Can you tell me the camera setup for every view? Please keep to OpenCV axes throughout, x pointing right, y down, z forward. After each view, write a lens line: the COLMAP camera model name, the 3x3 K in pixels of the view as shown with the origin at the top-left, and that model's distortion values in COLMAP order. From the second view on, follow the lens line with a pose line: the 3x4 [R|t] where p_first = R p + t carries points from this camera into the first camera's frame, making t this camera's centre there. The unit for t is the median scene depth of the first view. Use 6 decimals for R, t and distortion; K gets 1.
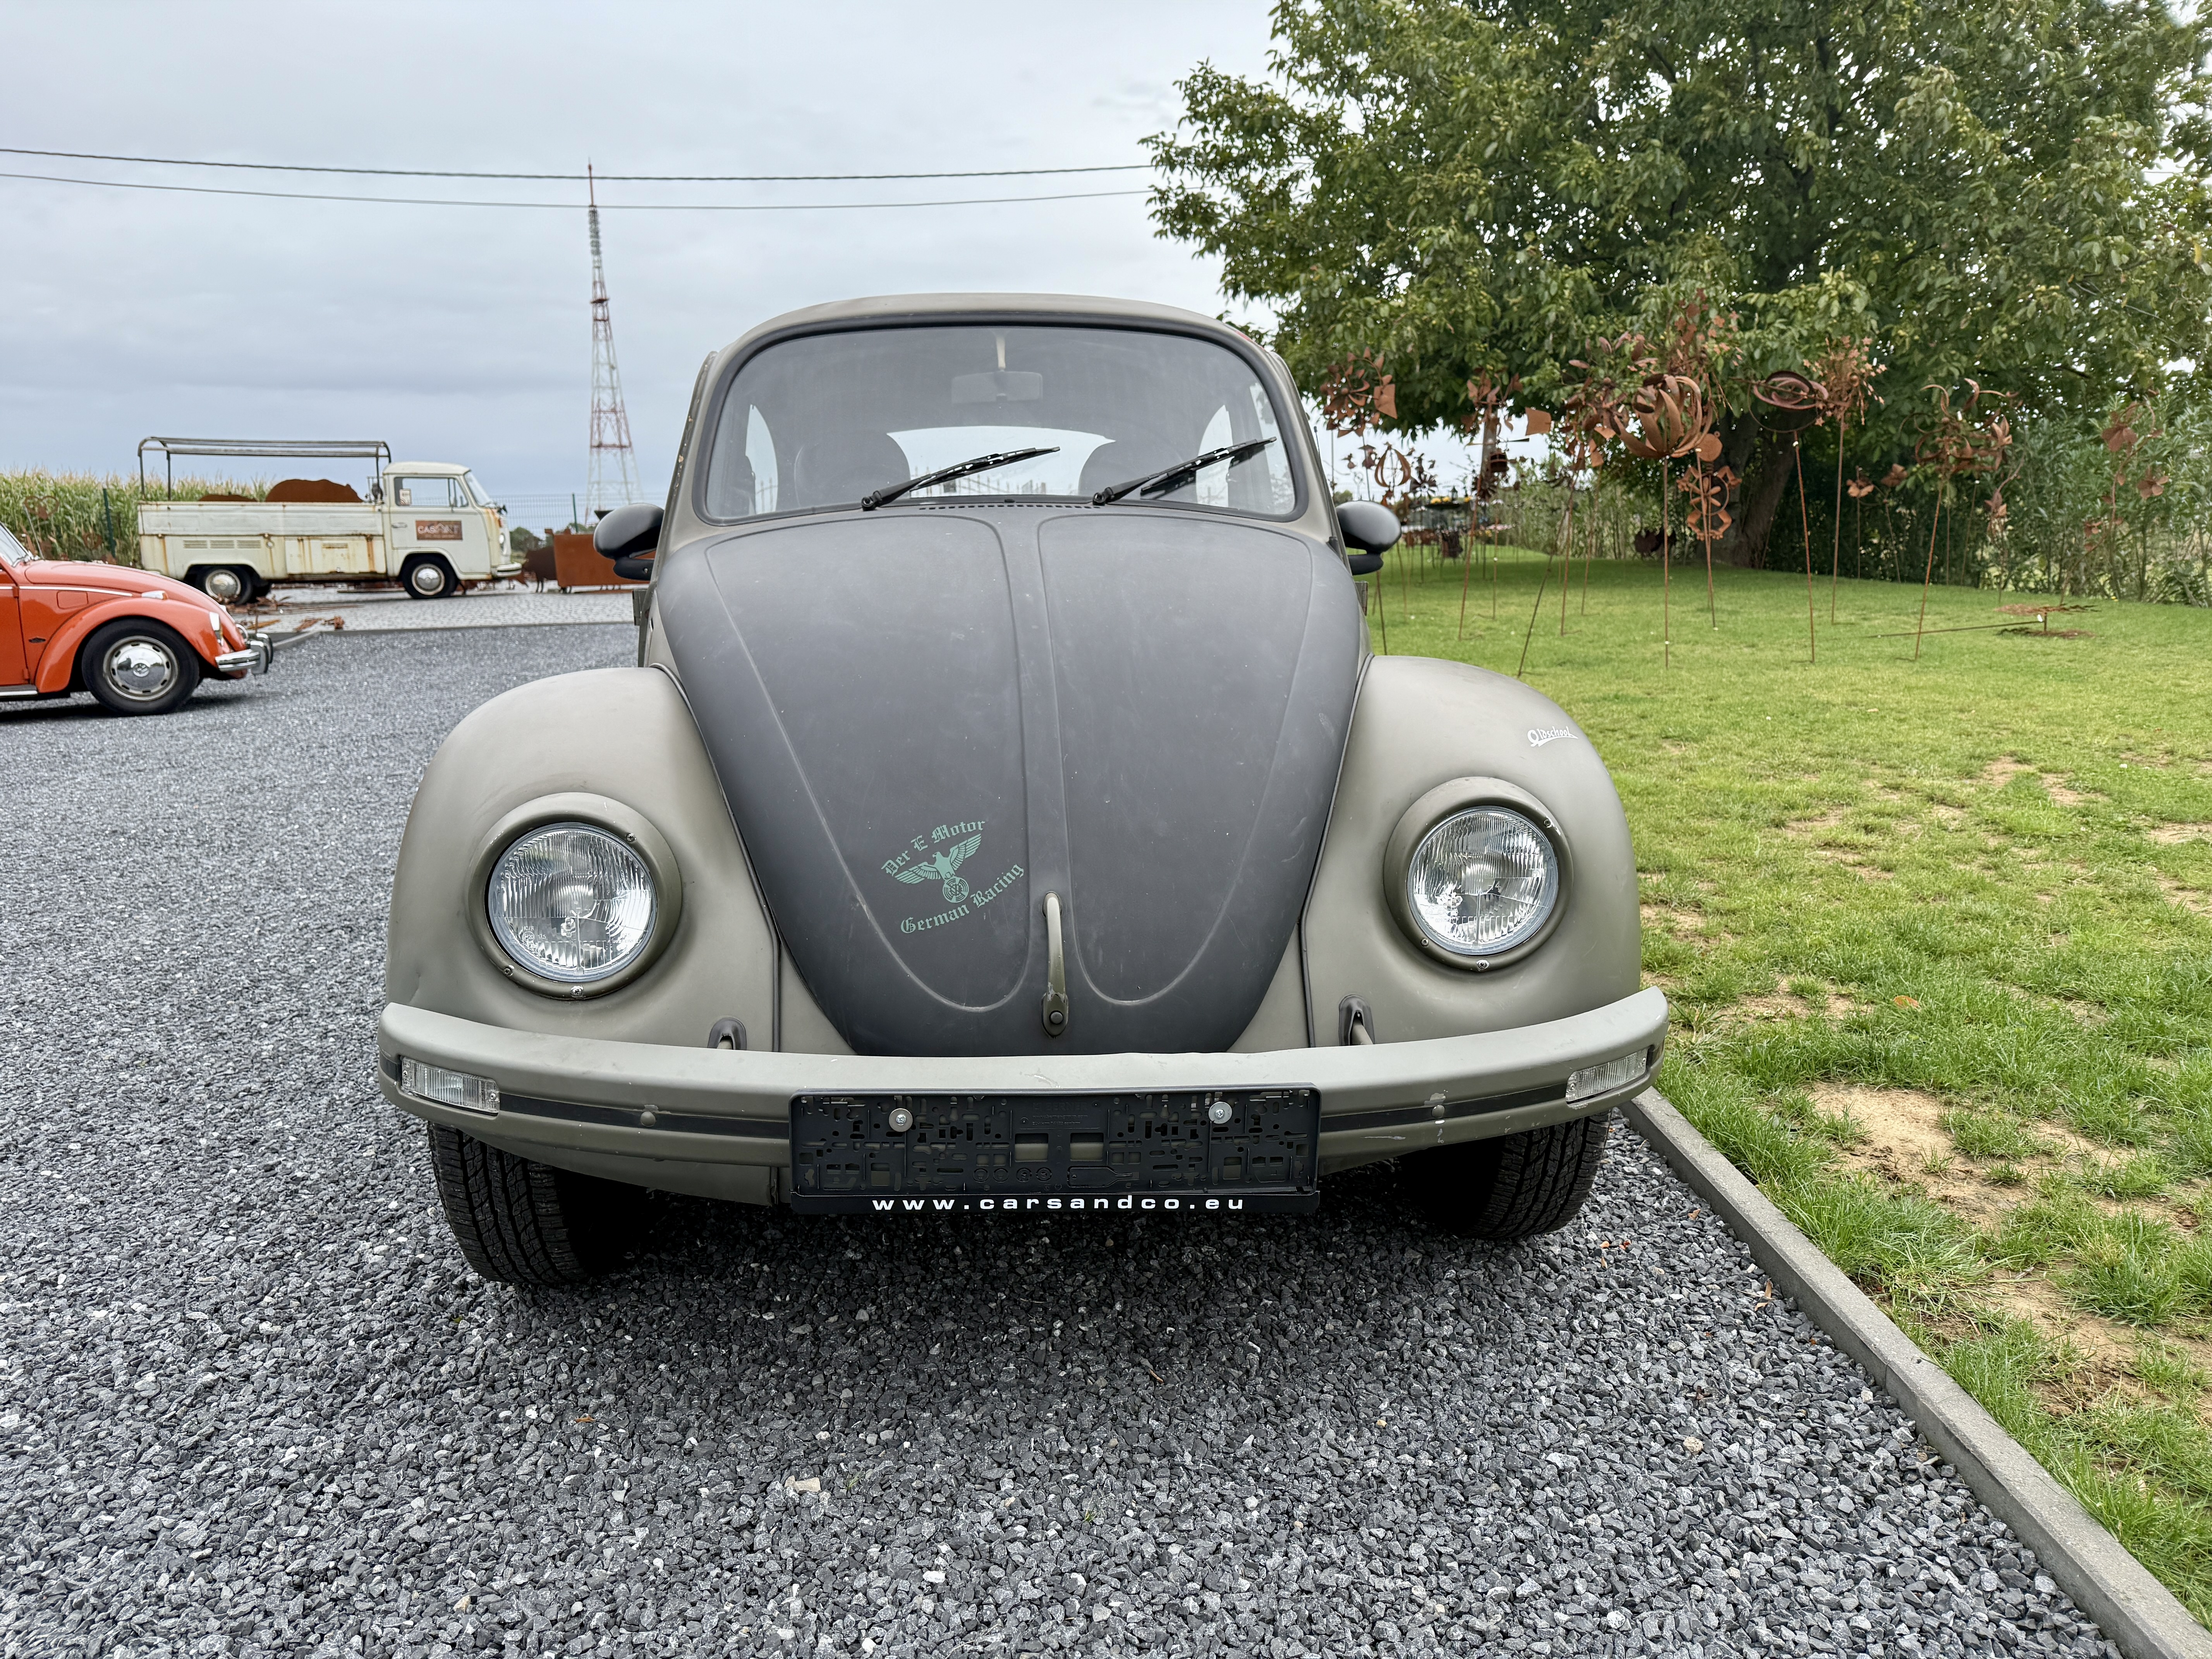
lens RADIAL K [[1628.9, 0, 1163.8], [0, 1628.9, 805.2], [0, 0, 1]] dist [0.085405, -0.084203]
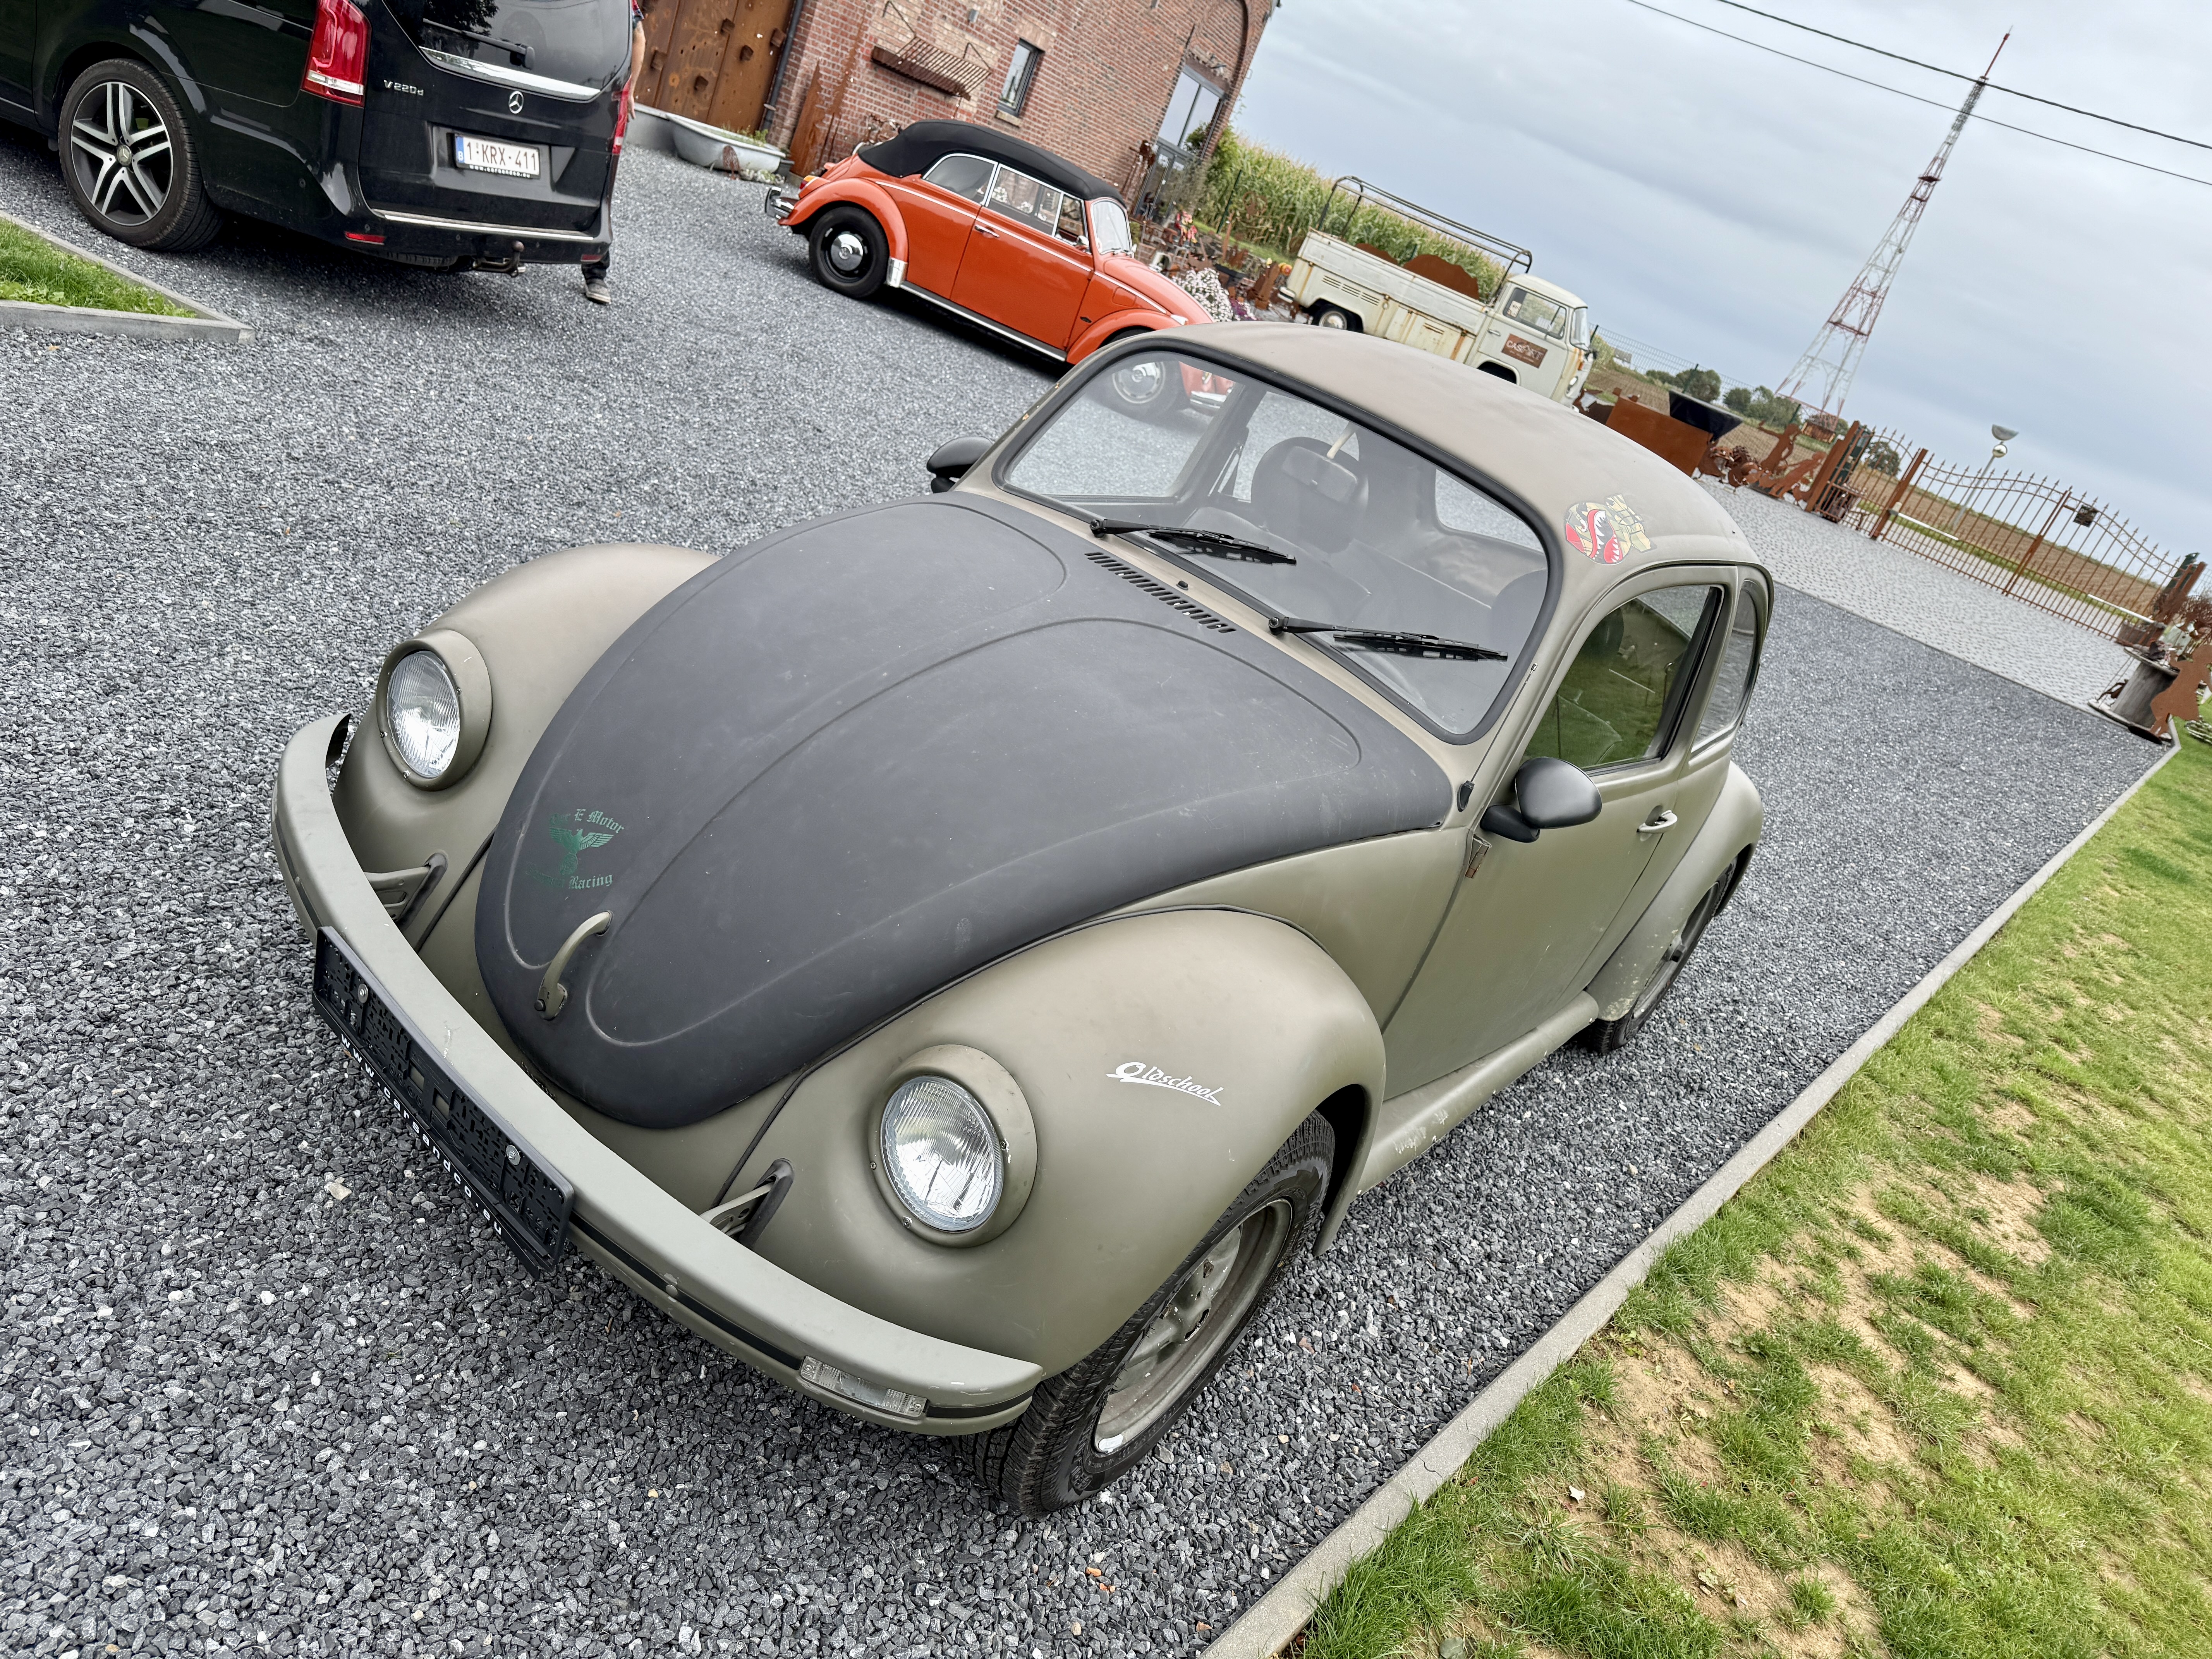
lens RADIAL K [[1672.8, 0, 1121.5], [0, 1672.8, 844.9], [0, 0, 1]] dist [0.022905, -0.035881]
pose [[0.669490, 0.531132, -0.519309, 0.097743], [-0.470520, 0.844189, 0.256818, -0.059073], [0.574799, 0.072409, 0.815084, 0.034962]]
